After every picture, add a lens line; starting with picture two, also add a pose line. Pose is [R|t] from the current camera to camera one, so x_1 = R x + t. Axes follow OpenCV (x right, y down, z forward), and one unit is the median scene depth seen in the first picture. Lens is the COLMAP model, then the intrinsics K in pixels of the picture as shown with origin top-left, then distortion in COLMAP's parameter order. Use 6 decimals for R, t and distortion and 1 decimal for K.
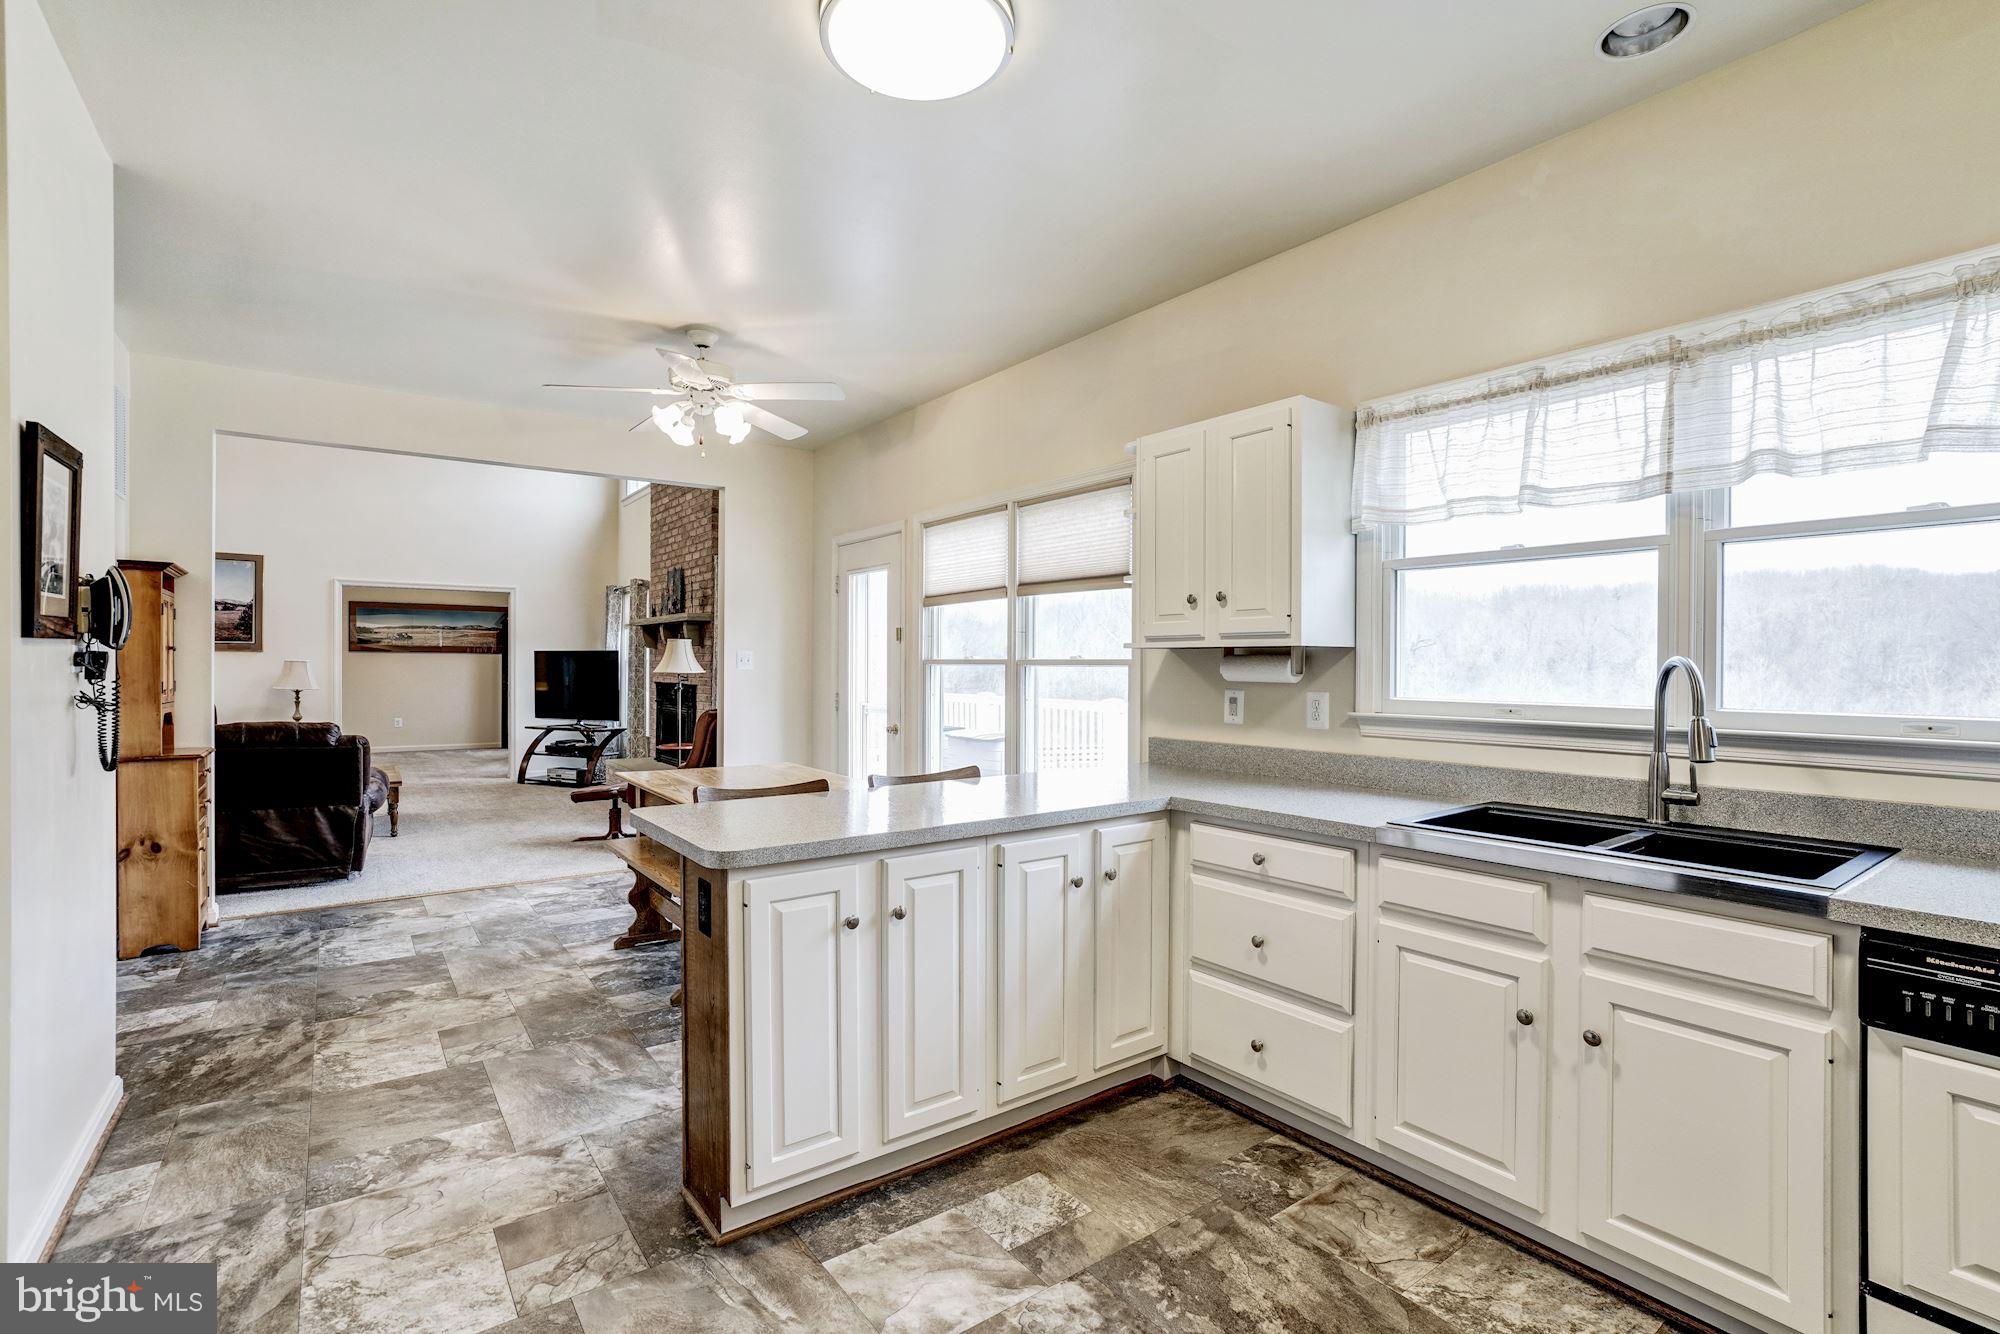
lens RADIAL K [[921.0, 0, 999.2], [0, 921.0, 668.9], [0, 0, 1]] dist [-0.028074, 0.011726]
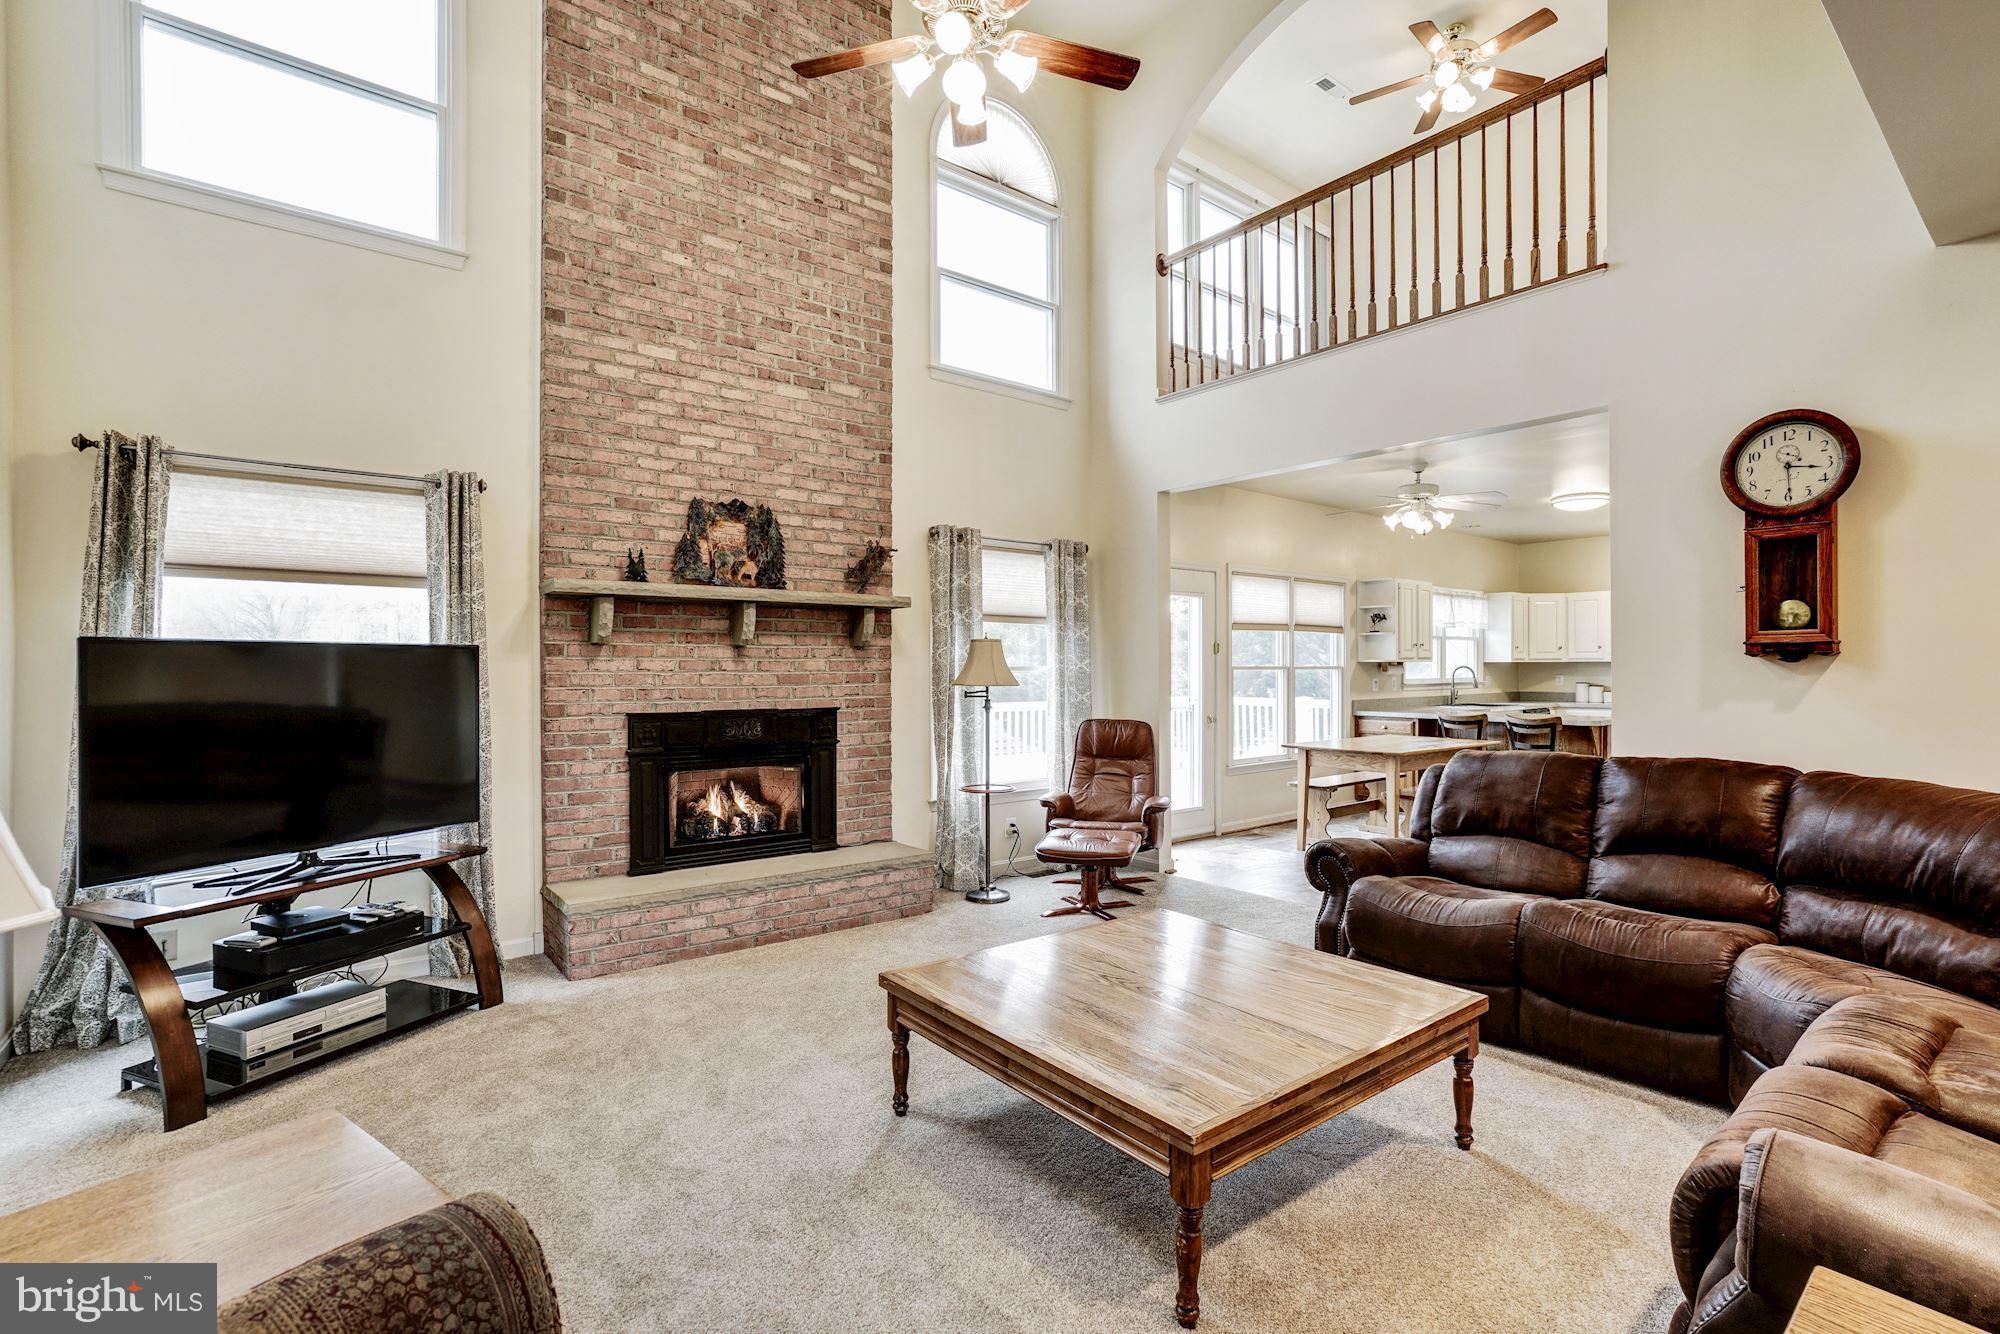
lens RADIAL K [[921.0, 0, 1009.2], [0, 921.0, 669.9], [0, 0, 1]] dist [-0.028074, 0.011726]
pose [[-0.049493, -0.016833, 0.998633, -3.221670], [0.000678, 0.999857, 0.016887, -0.062464], [-0.998774, 0.001512, -0.049474, 3.049161]]
